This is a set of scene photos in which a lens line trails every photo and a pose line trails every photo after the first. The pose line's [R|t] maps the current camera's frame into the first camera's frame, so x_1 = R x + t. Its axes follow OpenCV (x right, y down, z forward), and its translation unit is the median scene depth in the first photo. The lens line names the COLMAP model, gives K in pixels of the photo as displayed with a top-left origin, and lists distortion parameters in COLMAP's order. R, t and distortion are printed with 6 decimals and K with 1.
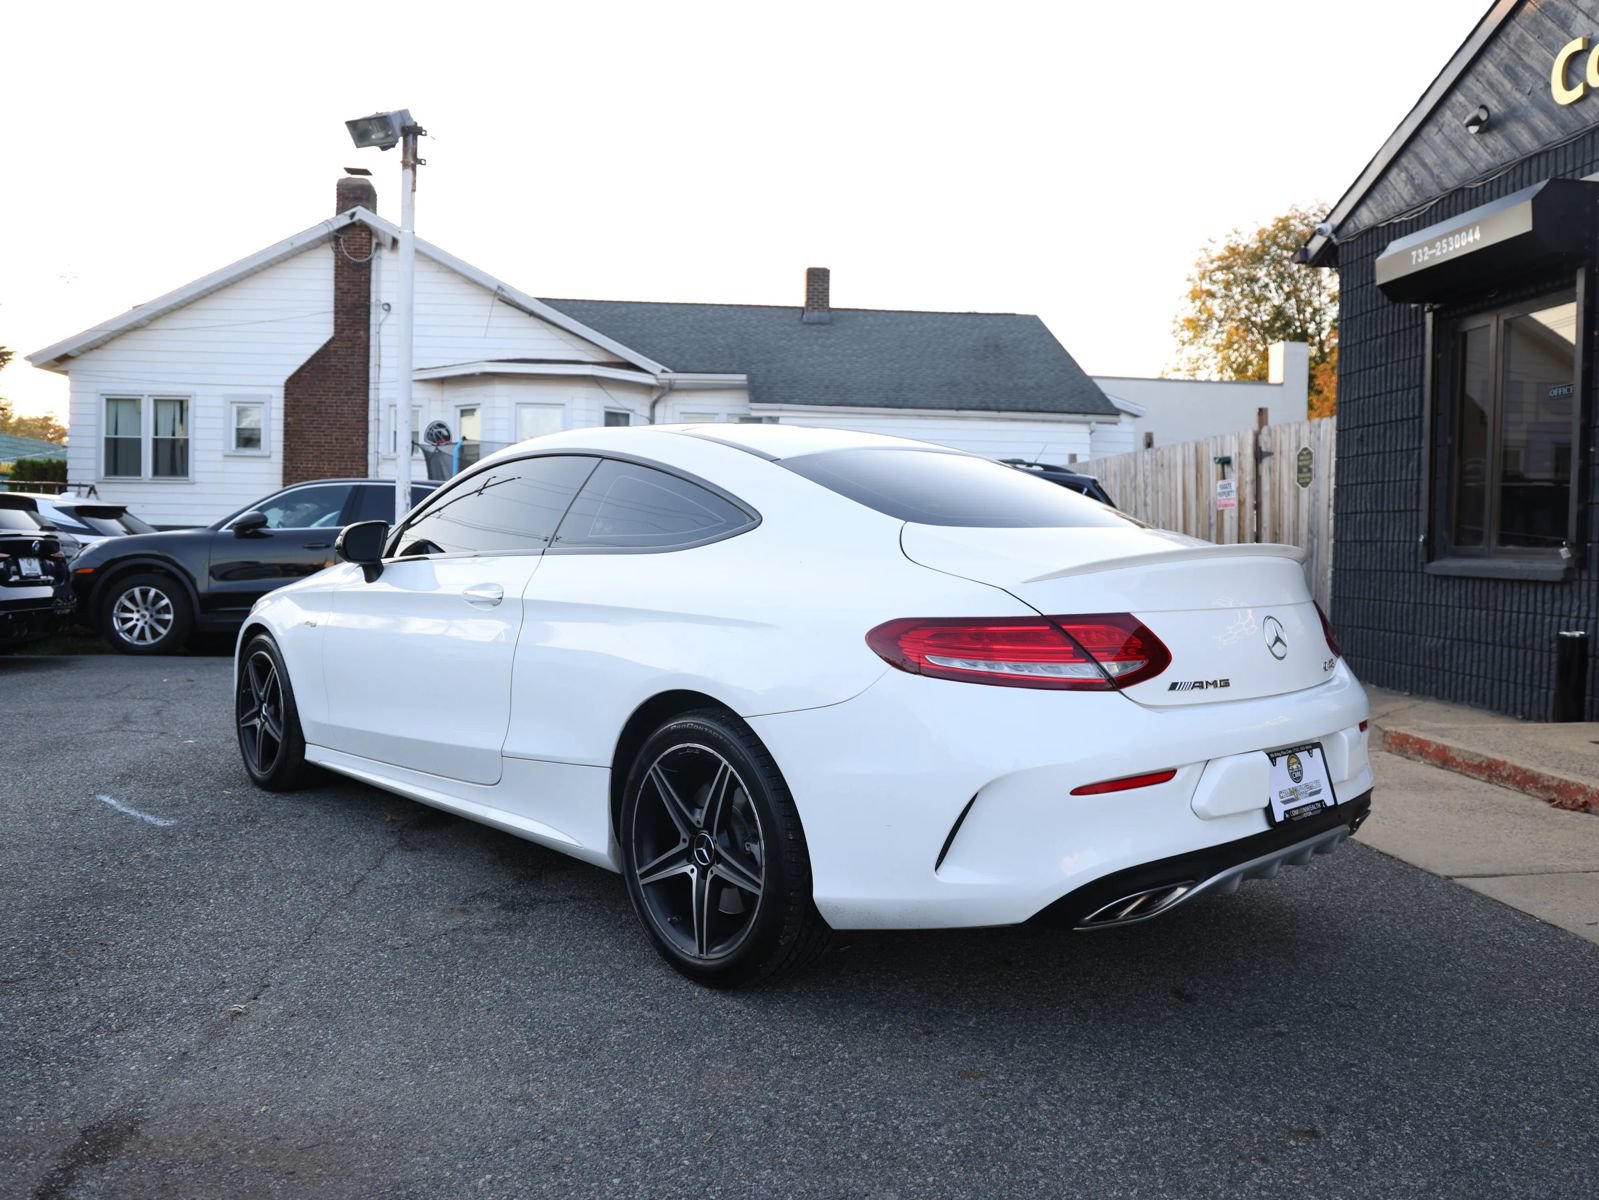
lens RADIAL K [[1225.7, 0, 811.0], [0, 1225.7, 589.0], [0, 0, 1]] dist [-0.092568, 0.068262]
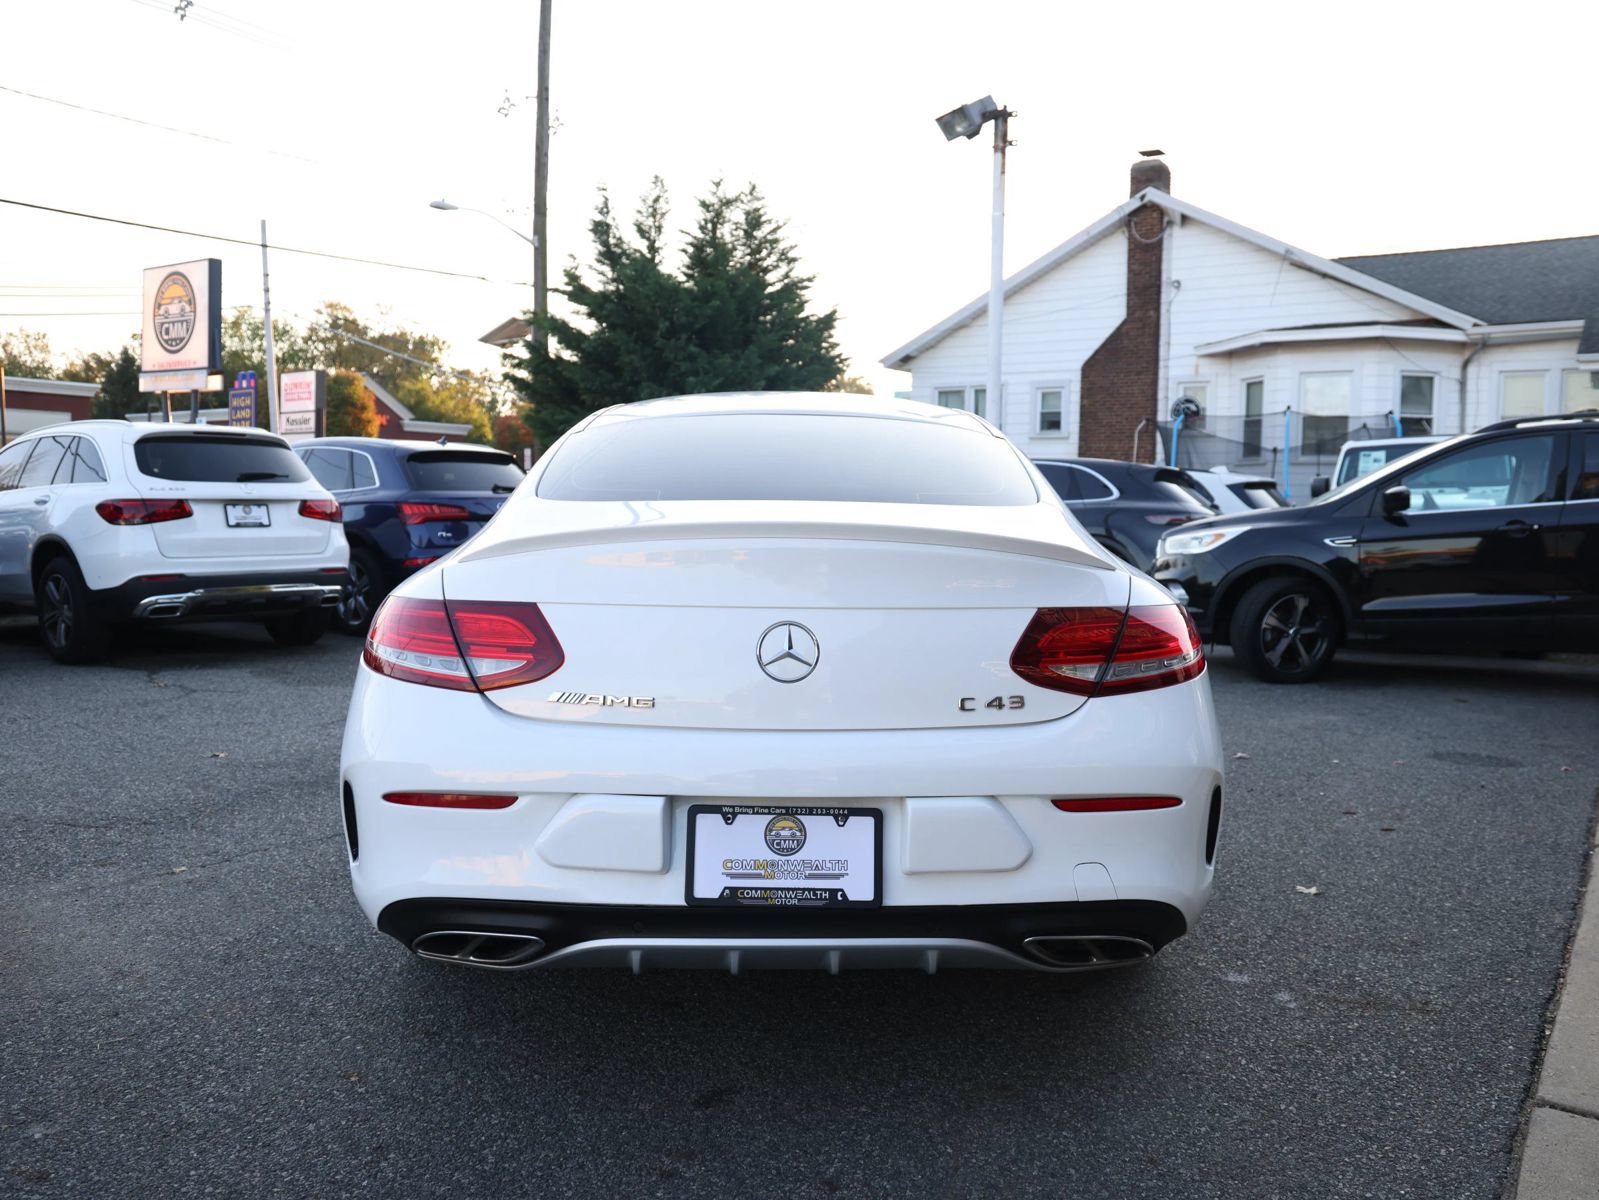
lens RADIAL K [[1225.7, 0, 824.9], [0, 1225.7, 587.6], [0, 0, 1]] dist [-0.092568, 0.068262]
pose [[0.750214, 0.040138, -0.659975, 0.103364], [-0.028920, 0.999192, 0.027895, -0.002109], [0.660562, -0.001841, 0.750769, 0.055278]]
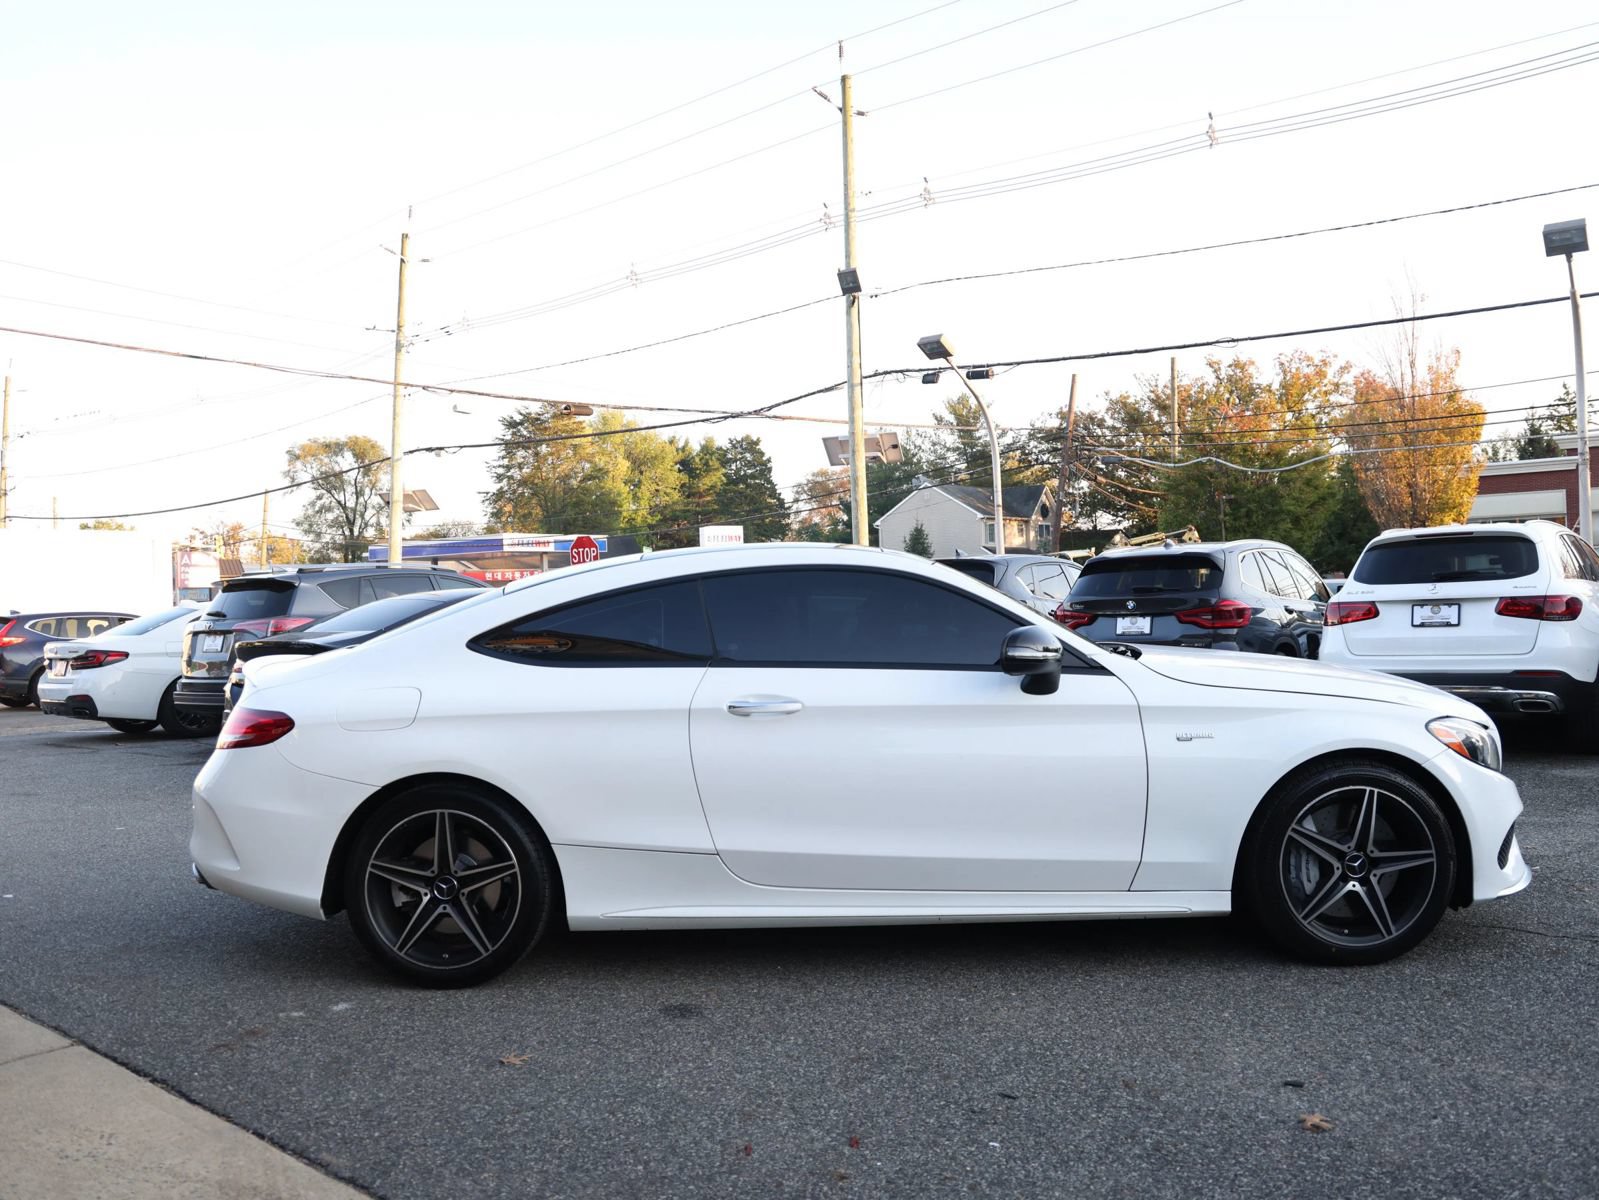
lens RADIAL K [[1225.7, 0, 817.3], [0, 1225.7, 591.6], [0, 0, 1]] dist [-0.092568, 0.068262]
pose [[-0.698117, 0.001304, -0.715982, 0.125498], [-0.003348, 0.999981, 0.005087, -0.016694], [0.715976, 0.005949, -0.698100, 0.326775]]
